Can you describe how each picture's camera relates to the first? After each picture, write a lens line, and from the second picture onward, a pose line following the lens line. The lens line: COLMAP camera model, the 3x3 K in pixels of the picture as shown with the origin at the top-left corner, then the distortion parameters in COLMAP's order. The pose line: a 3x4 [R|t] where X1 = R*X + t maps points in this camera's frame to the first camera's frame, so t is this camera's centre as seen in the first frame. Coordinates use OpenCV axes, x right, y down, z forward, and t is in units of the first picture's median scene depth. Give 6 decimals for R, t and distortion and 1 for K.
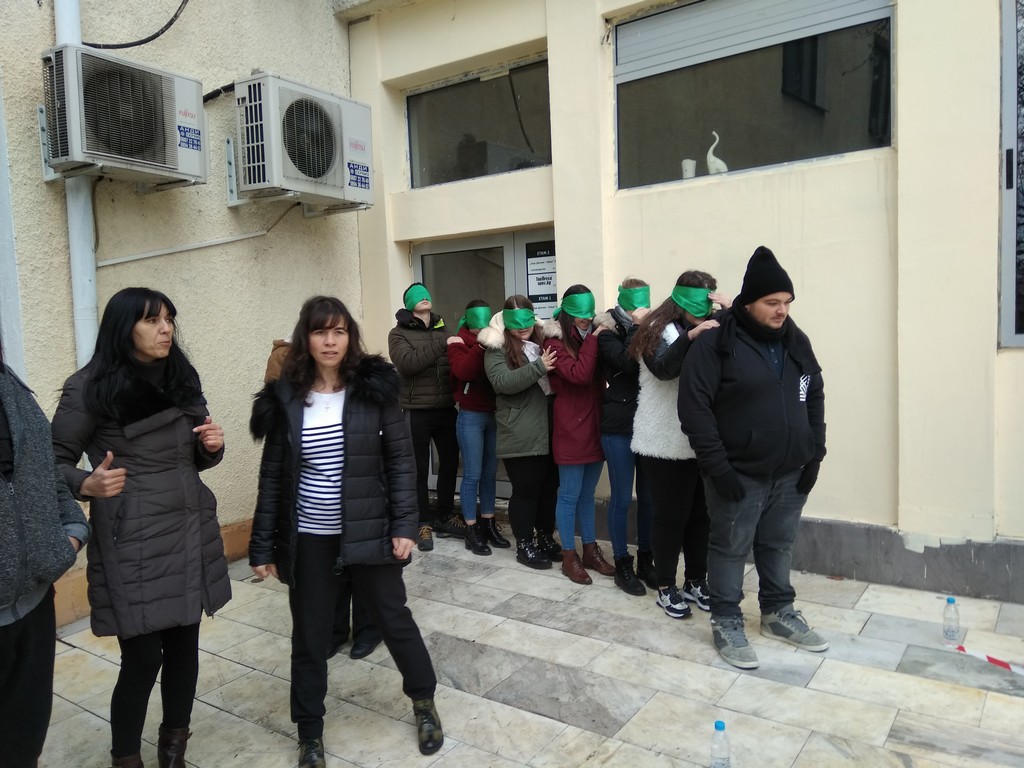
lens RADIAL K [[772.8, 0, 507.7], [0, 772.8, 375.8], [0, 0, 1]] dist [-0.017140, -0.013216]
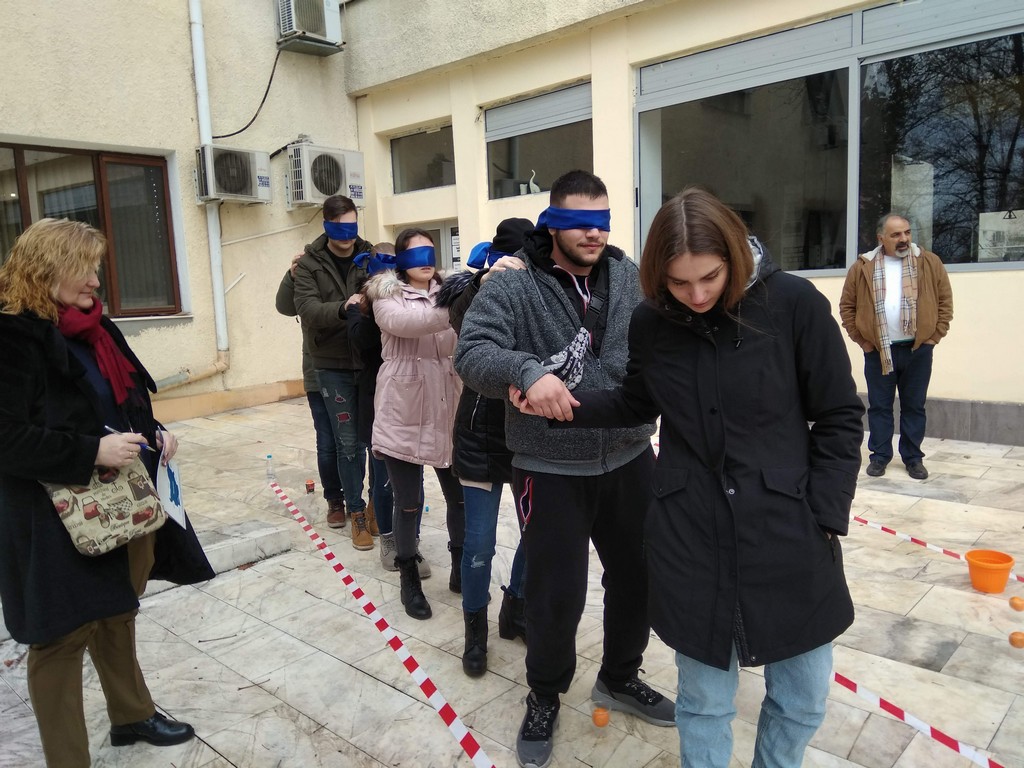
lens RADIAL K [[772.8, 0, 517.0], [0, 772.8, 389.6], [0, 0, 1]] dist [-0.017140, -0.013216]
pose [[0.992477, 0.020044, -0.120778, 0.457942], [-0.010260, 0.996654, 0.081093, 0.060791], [0.121999, -0.079244, 0.989362, -0.880074]]
